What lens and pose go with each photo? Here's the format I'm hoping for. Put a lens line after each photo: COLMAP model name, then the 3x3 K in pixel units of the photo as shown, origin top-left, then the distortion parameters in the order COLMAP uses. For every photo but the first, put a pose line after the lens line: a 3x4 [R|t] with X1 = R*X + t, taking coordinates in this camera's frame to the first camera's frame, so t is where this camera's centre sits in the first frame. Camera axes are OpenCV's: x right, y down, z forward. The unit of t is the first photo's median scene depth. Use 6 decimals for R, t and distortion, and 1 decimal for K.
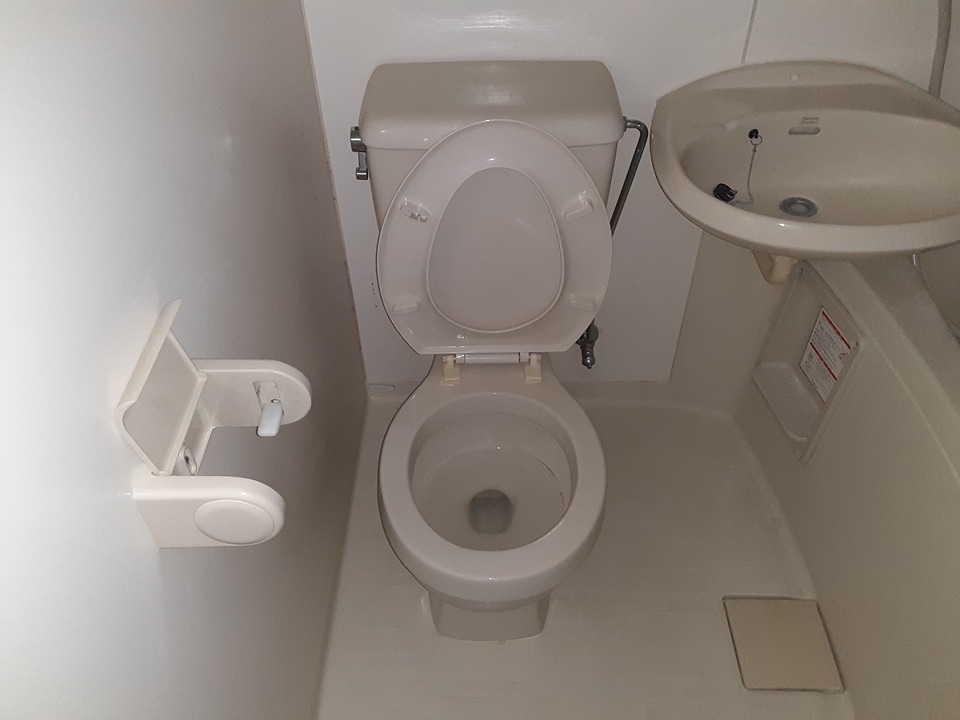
lens RADIAL K [[762.9, 0, 480.0], [0, 762.9, 360.0], [0, 0, 1]] dist [0.043648, -0.052436]
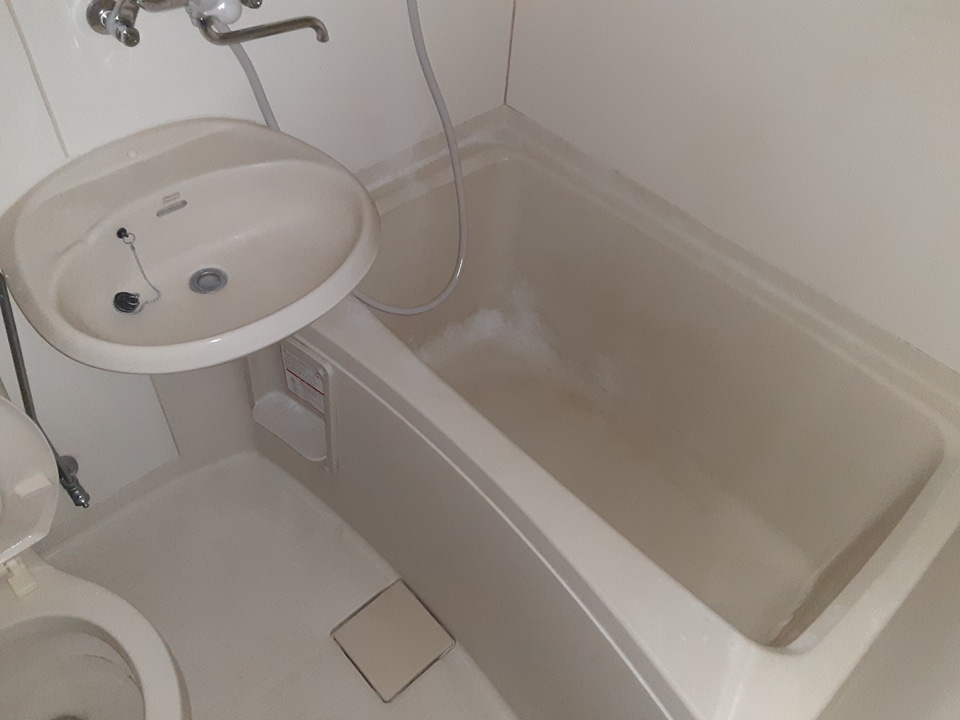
lens RADIAL K [[762.9, 0, 480.0], [0, 762.9, 360.0], [0, 0, 1]] dist [0.043648, -0.052436]
pose [[0.721952, -0.478591, 0.499736, 0.132122], [0.411453, 0.877592, 0.246047, -0.206660], [-0.556320, 0.027984, 0.830497, 0.012118]]
